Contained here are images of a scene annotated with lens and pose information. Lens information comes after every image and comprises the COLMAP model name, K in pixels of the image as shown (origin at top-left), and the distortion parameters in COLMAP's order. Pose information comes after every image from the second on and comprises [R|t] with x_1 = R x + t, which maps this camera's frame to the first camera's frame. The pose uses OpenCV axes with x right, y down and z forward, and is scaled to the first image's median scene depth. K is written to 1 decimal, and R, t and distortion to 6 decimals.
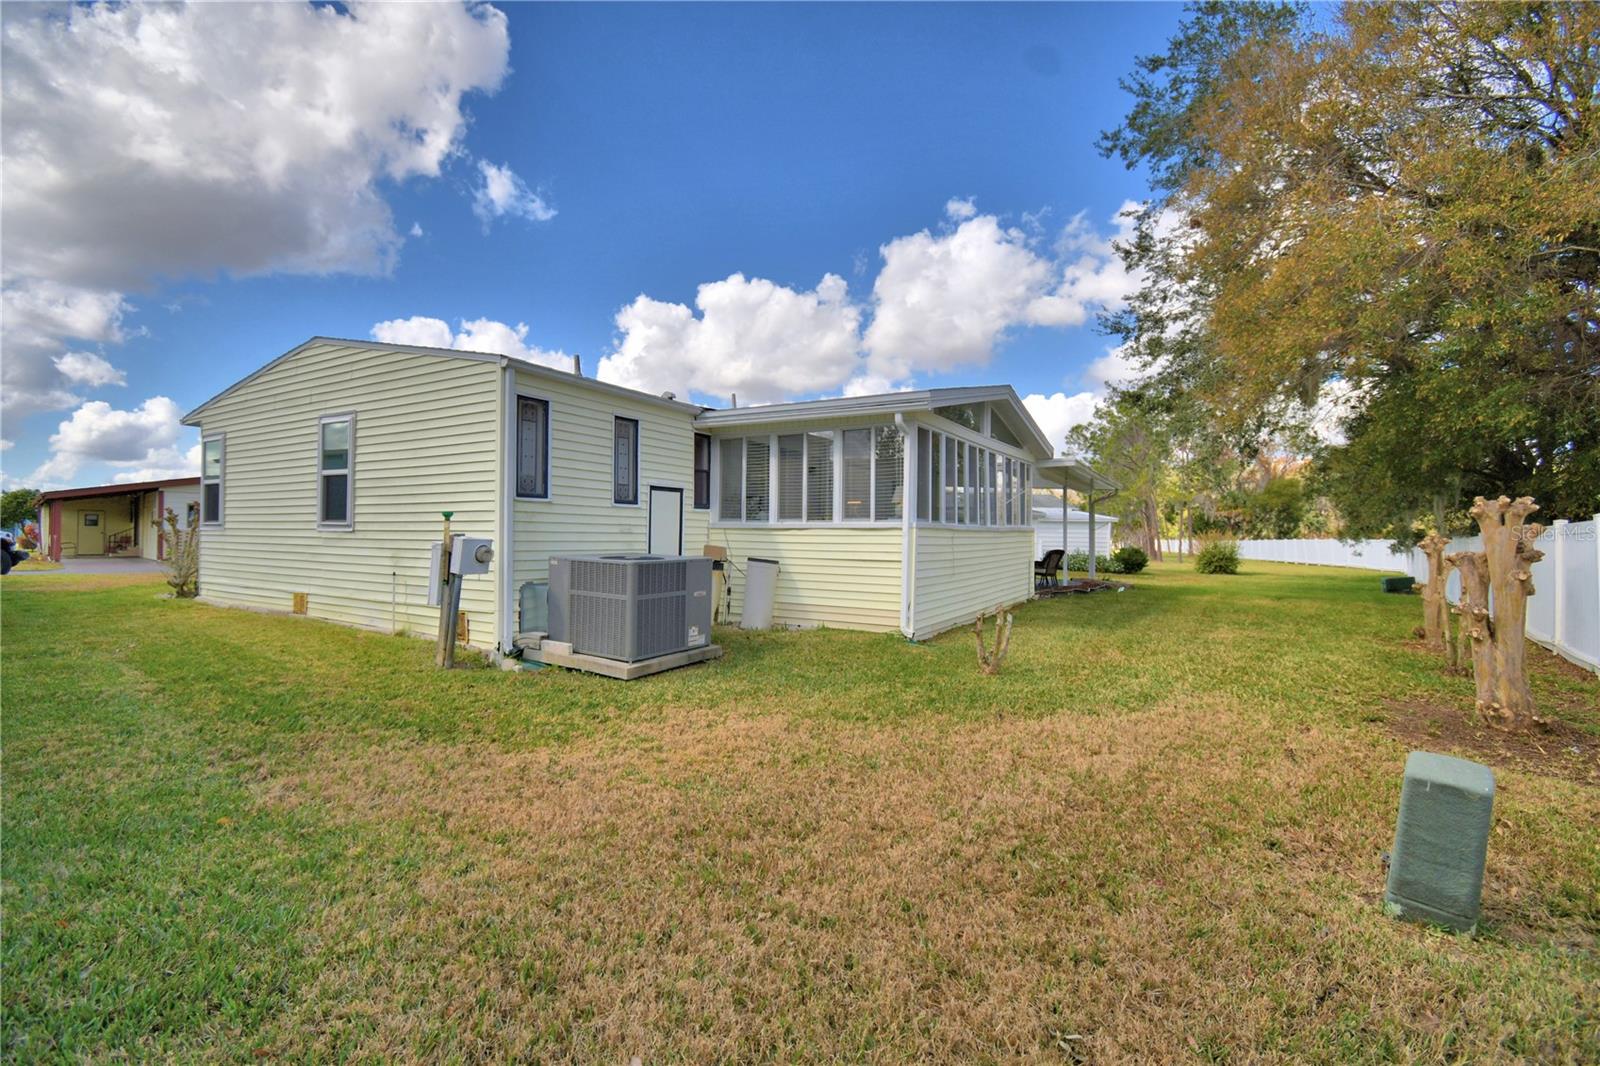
lens RADIAL K [[701.2, 0, 821.8], [0, 701.2, 536.5], [0, 0, 1]] dist [0.015915, -0.022156]
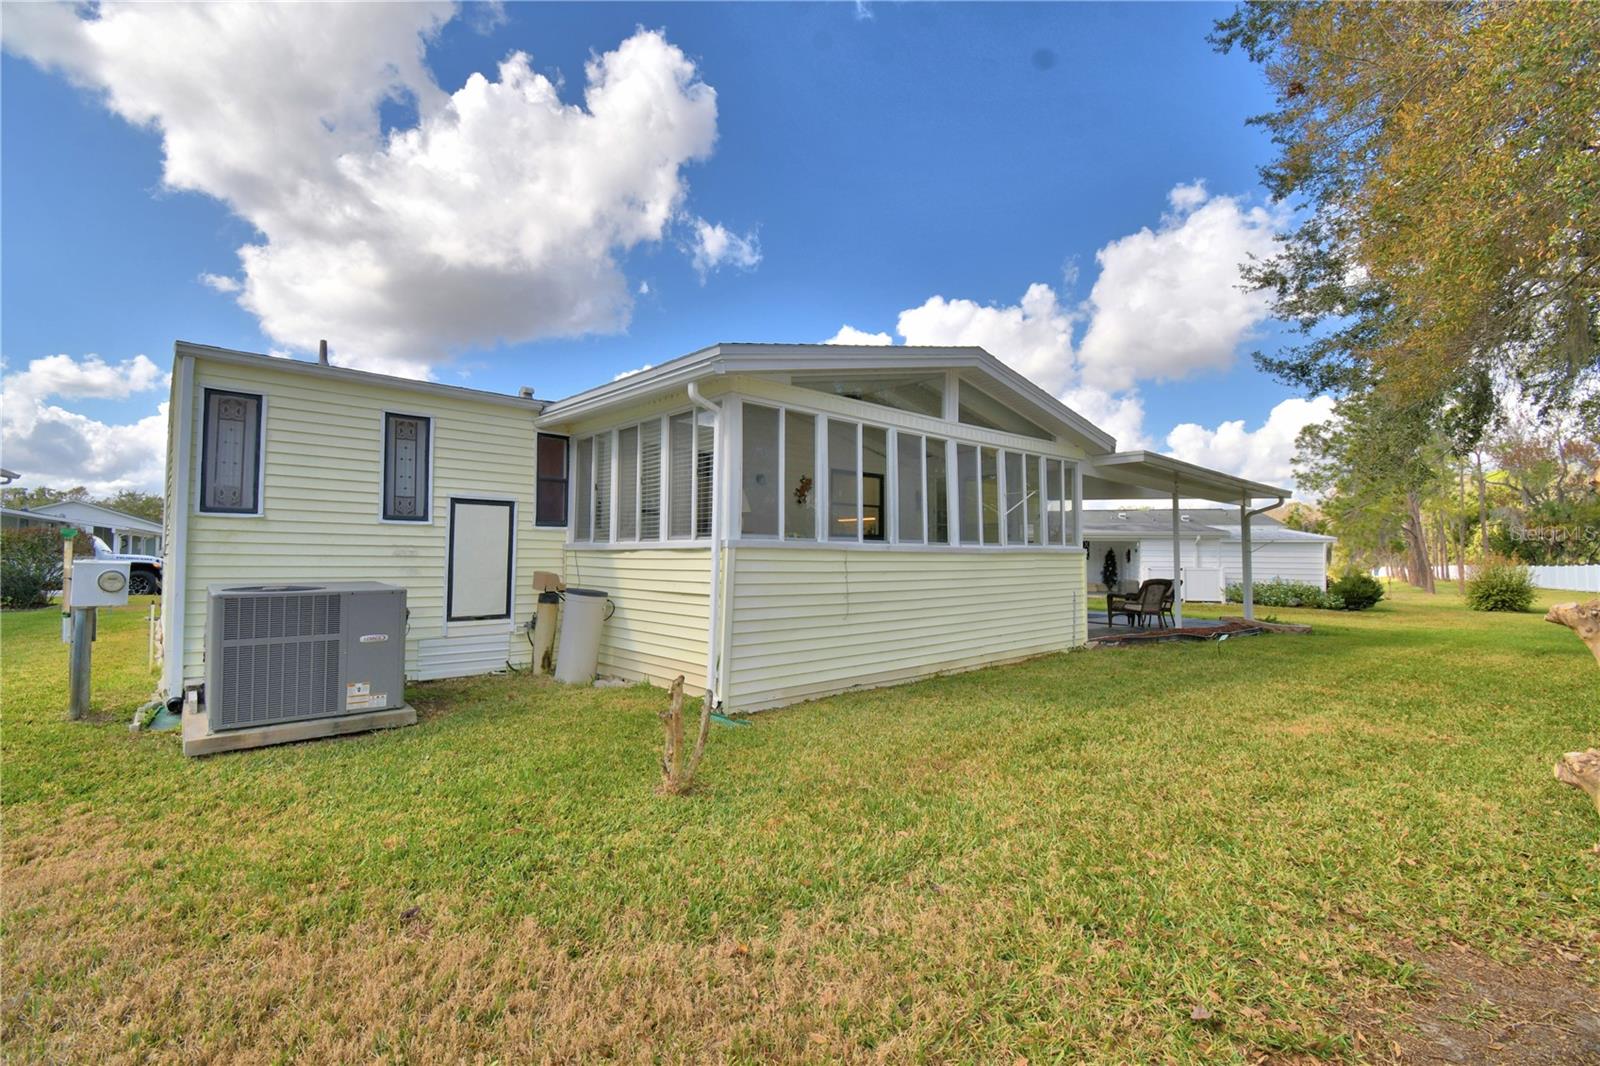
lens RADIAL K [[701.2, 0, 816.5], [0, 701.2, 528.7], [0, 0, 1]] dist [0.015915, -0.022156]
pose [[0.953568, -0.012181, -0.300931, 0.336327], [-0.001380, 0.998995, -0.044811, -0.000603], [0.301174, 0.043146, 0.952593, 0.293729]]
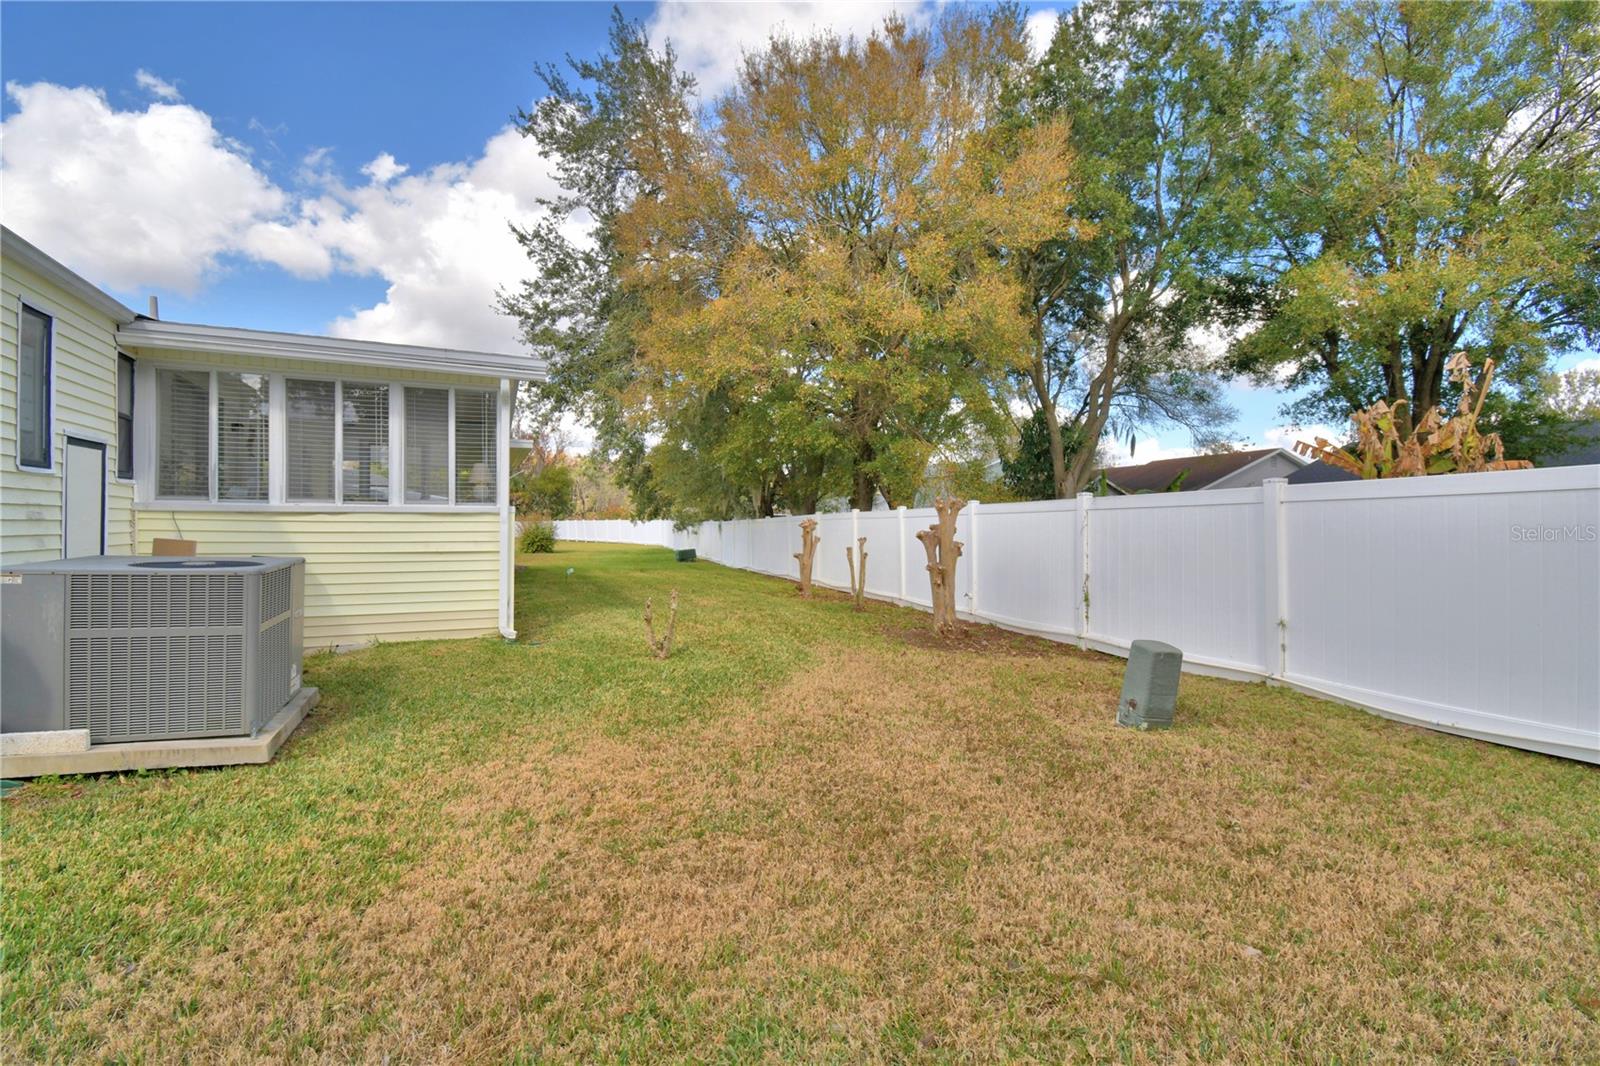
lens RADIAL K [[701.2, 0, 794.7], [0, 701.2, 537.7], [0, 0, 1]] dist [0.015915, -0.022156]
pose [[0.586108, -0.023988, 0.809878, -0.296855], [0.000741, 0.999577, 0.029070, -0.005161], [-0.810232, -0.016438, 0.585878, 0.161204]]
